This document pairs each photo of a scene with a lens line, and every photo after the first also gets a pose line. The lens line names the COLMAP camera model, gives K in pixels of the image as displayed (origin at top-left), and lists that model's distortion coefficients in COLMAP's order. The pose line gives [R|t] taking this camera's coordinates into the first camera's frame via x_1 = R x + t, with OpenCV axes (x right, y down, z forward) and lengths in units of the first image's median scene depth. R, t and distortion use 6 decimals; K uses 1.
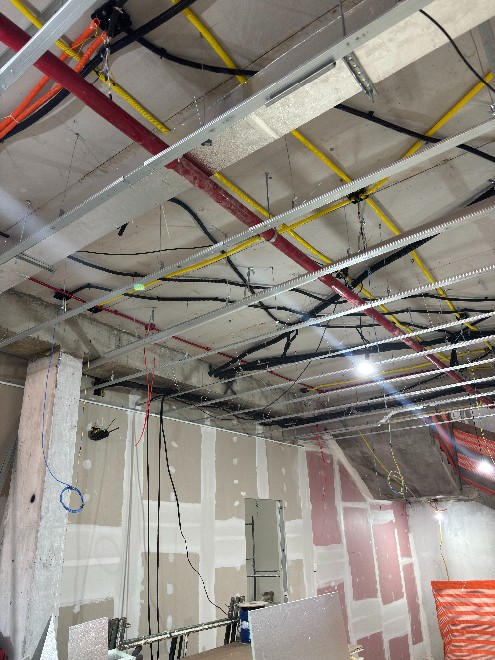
lens RADIAL K [[495.8, 0, 246.5], [0, 495.8, 329.4], [0, 0, 1]] dist [0.016179, -0.010908]
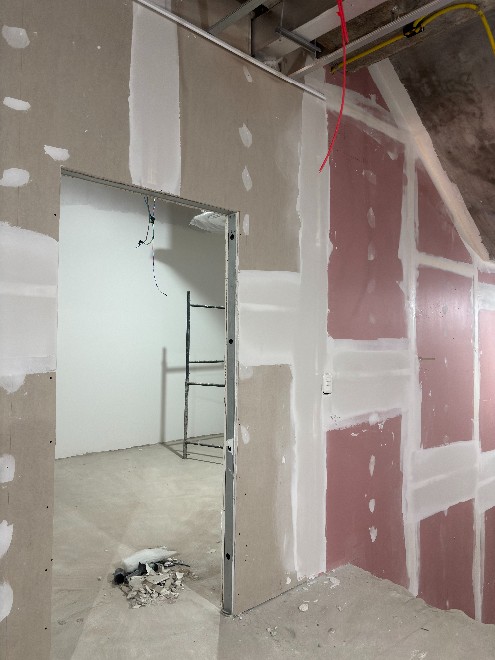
lens RADIAL K [[495.8, 0, 246.9], [0, 495.8, 333.1], [0, 0, 1]] dist [0.016179, -0.010908]
pose [[0.983869, 0.035389, -0.175353, 0.131313], [0.030318, 0.933069, 0.358416, 0.265555], [0.176300, -0.357951, 0.916946, 0.574527]]
